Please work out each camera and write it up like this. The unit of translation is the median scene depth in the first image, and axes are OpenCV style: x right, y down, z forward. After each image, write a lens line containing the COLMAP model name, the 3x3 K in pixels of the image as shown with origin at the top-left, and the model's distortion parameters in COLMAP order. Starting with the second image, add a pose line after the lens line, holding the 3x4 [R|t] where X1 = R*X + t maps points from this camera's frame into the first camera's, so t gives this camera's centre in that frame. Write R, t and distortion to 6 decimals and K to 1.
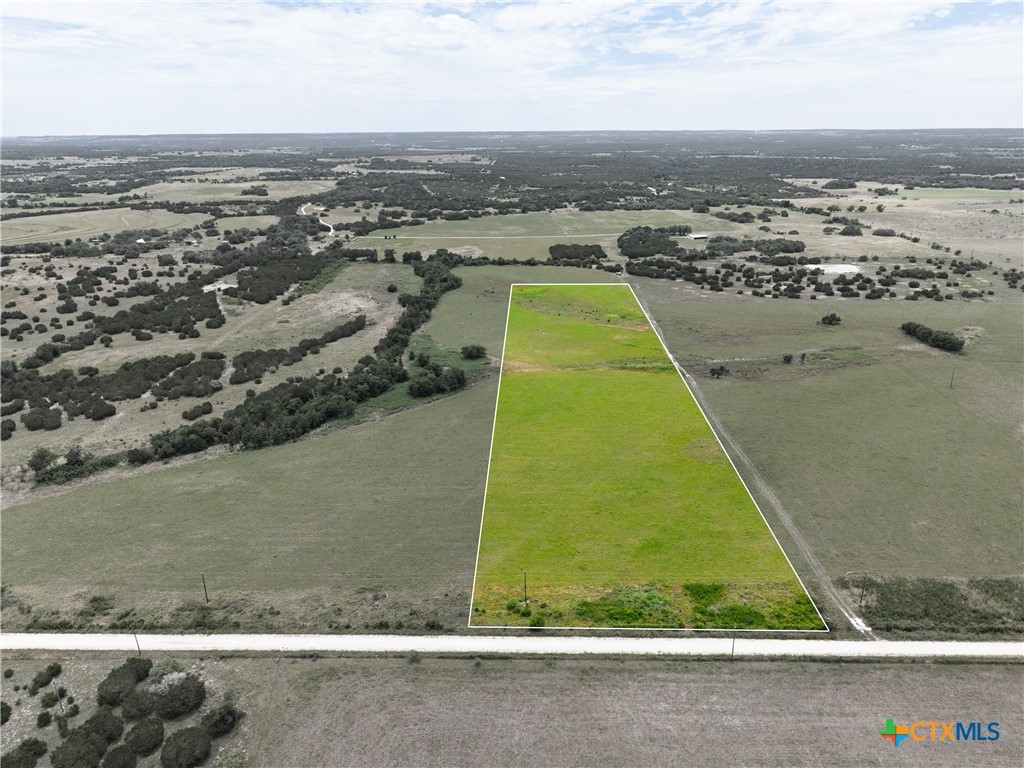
lens RADIAL K [[708.1, 0, 512.1], [0, 708.1, 382.9], [0, 0, 1]] dist [0.023634, -0.026027]
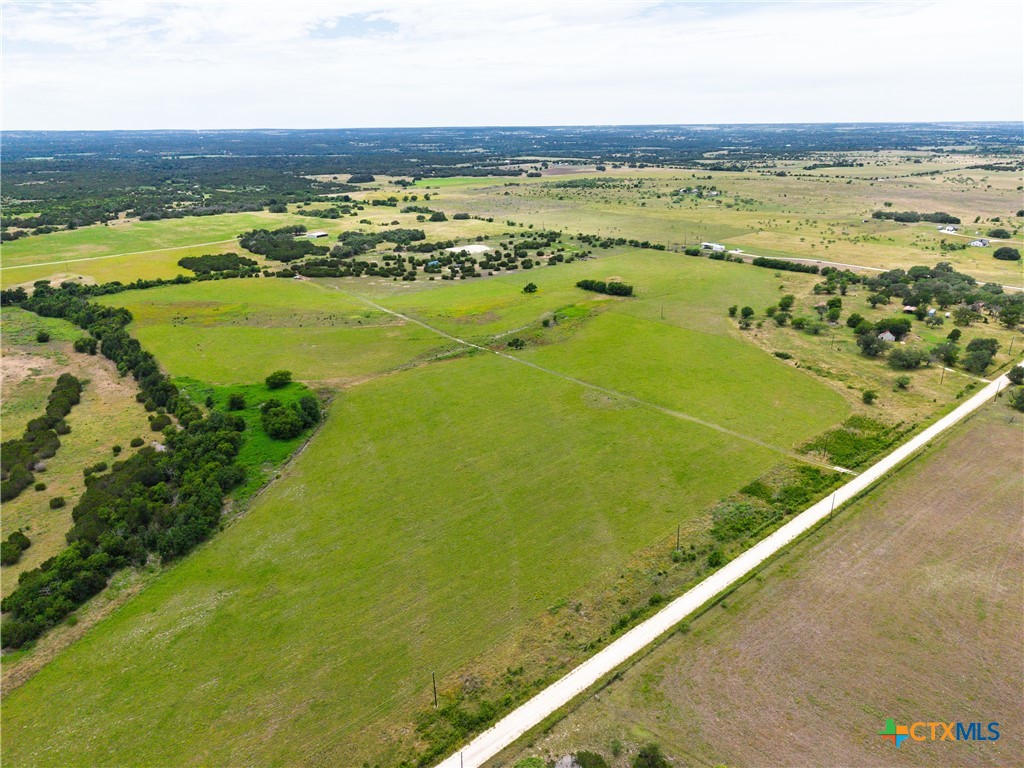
lens RADIAL K [[708.1, 0, 511.4], [0, 708.1, 380.3], [0, 0, 1]] dist [0.023634, -0.026027]
pose [[0.732471, -0.230063, 0.640748, -0.234303], [0.231993, 0.969188, 0.082788, -0.028701], [-0.640052, 0.088009, 0.763275, 0.086153]]
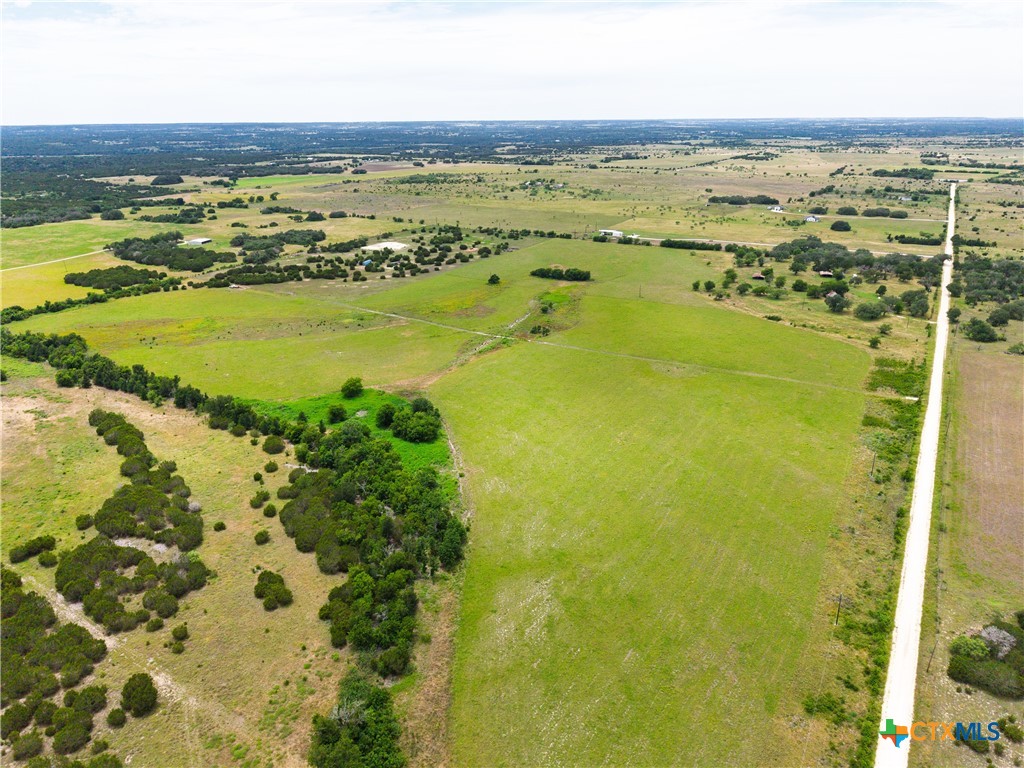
lens RADIAL K [[708.1, 0, 514.8], [0, 708.1, 391.6], [0, 0, 1]] dist [0.023634, -0.026027]
pose [[0.464729, -0.313980, 0.827915, -0.381123], [0.301346, 0.935288, 0.185547, -0.080216], [-0.832597, 0.163259, 0.529271, 0.238135]]
